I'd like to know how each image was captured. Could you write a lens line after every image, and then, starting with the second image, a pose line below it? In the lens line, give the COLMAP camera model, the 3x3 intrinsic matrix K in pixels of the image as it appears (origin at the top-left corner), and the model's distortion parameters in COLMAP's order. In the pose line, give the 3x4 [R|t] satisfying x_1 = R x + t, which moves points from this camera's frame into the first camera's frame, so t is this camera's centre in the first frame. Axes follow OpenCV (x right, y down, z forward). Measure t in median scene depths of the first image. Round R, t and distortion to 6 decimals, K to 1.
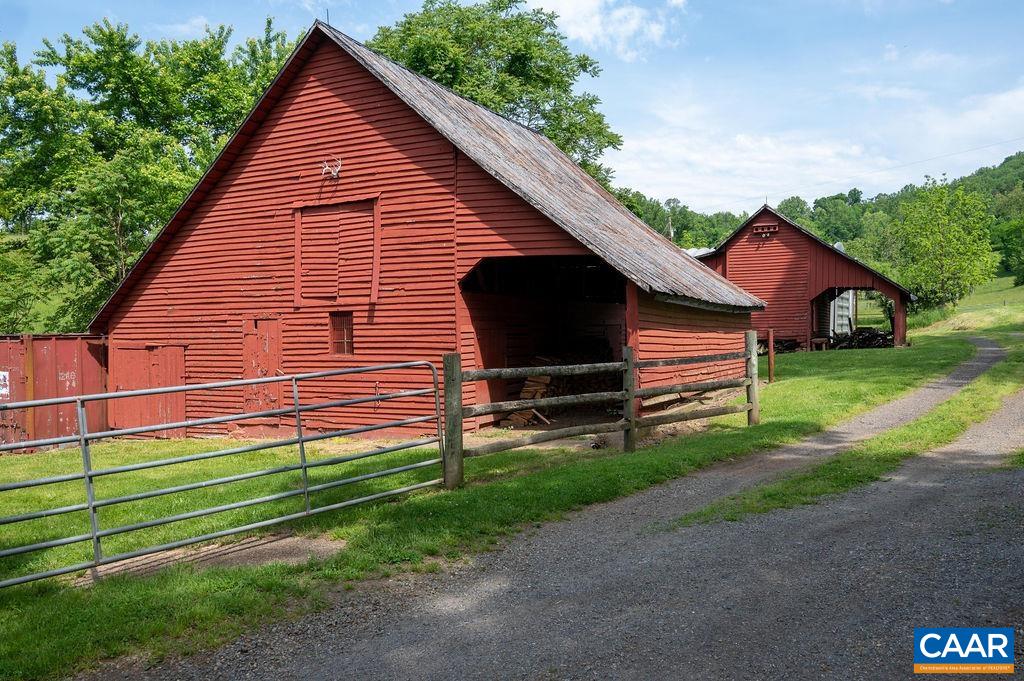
lens RADIAL K [[821.1, 0, 510.9], [0, 821.1, 343.4], [0, 0, 1]] dist [0.000663, -0.001397]
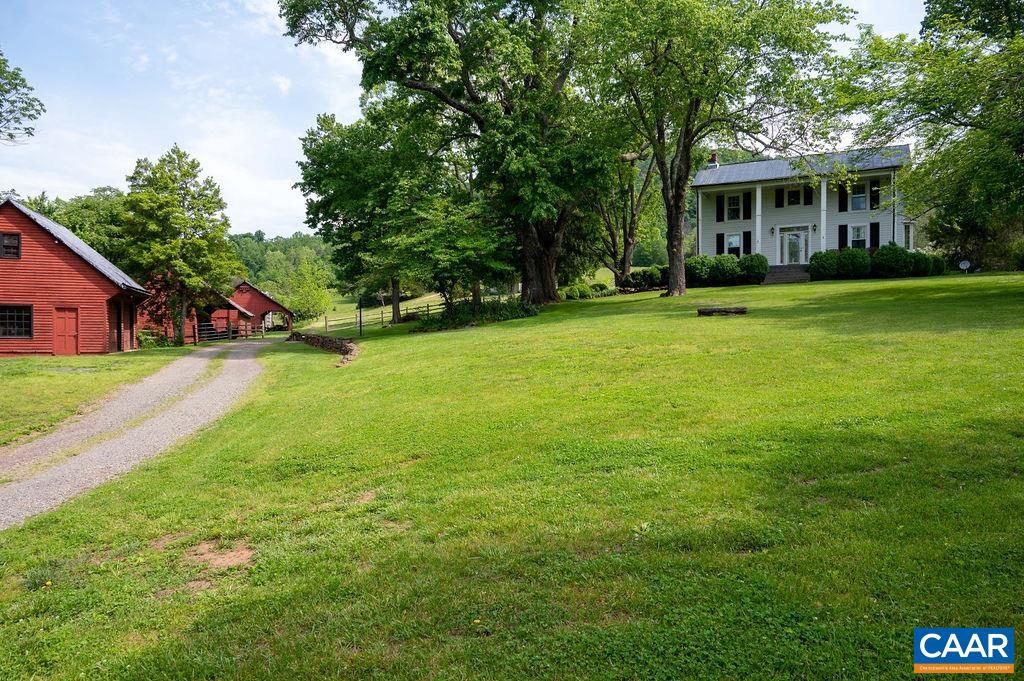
lens RADIAL K [[674.0, 0, 504.8], [0, 674.0, 345.6], [0, 0, 1]] dist [0.005987, -0.010756]
pose [[0.732969, 0.000594, 0.680262, -0.498581], [0.002543, 0.999990, -0.003613, 0.054057], [-0.680257, 0.004378, 0.732961, -1.068510]]
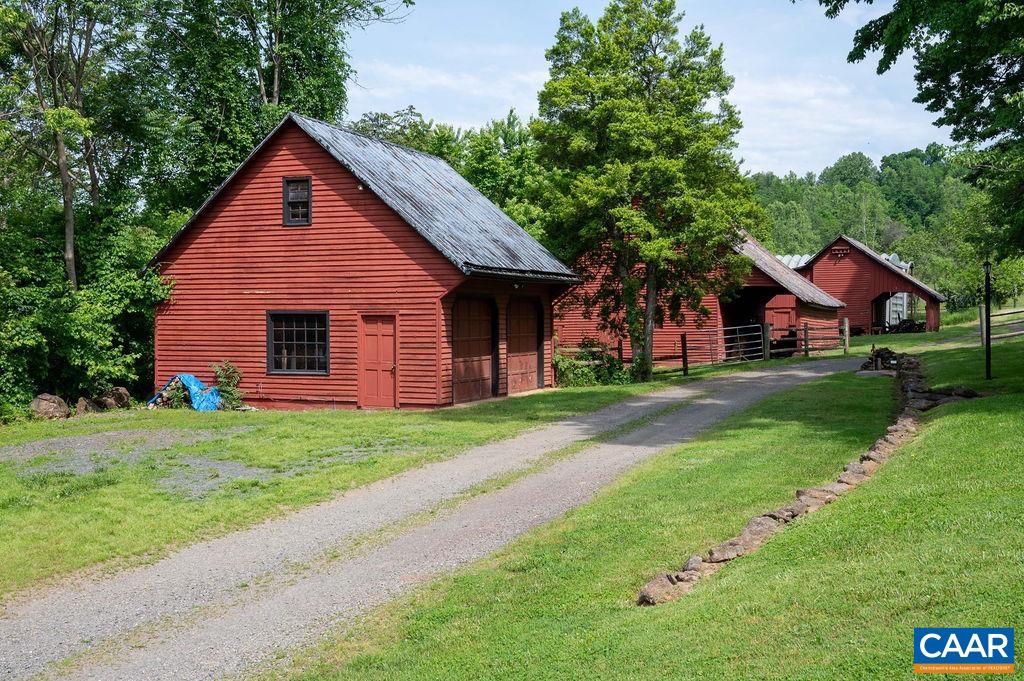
lens RADIAL K [[1158.0, 0, 509.6], [0, 1158.0, 338.8], [0, 0, 1]] dist [0.013509, 0.000000]
pose [[0.999055, 0.005055, 0.043177, -0.300487], [-0.004808, 0.999971, -0.005843, 0.024925], [-0.043205, 0.005630, 0.999050, -0.847072]]
